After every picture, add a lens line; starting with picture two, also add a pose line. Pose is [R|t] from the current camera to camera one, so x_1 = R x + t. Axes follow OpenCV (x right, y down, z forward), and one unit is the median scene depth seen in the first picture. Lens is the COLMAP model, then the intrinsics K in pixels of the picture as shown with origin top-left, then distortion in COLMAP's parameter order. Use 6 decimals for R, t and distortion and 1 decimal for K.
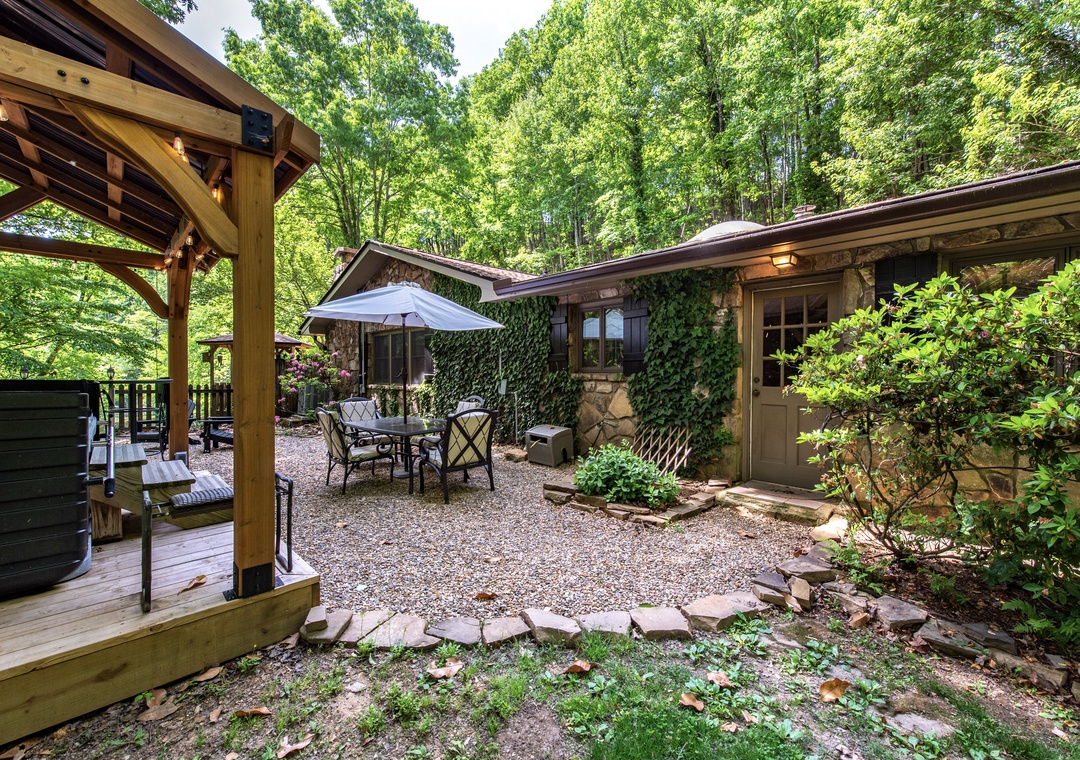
lens RADIAL K [[479.9, 0, 602.1], [0, 479.9, 378.8], [0, 0, 1]] dist [0.002076, 0.000284]
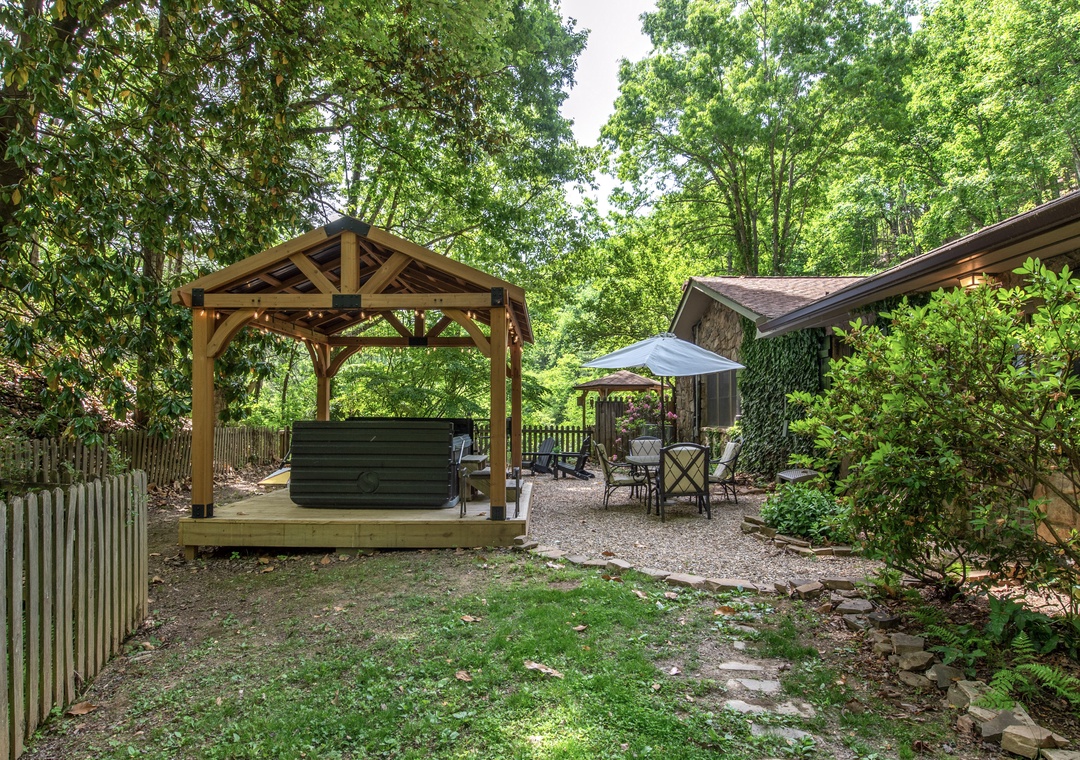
lens RADIAL K [[879.2, 0, 525.3], [0, 879.2, 380.6], [0, 0, 1]] dist [0.000155, 0.000924]
pose [[0.642186, -0.036032, -0.765702, 0.614407], [-0.005890, 0.998633, -0.051933, 0.012632], [0.766526, 0.037860, 0.641096, -0.364916]]
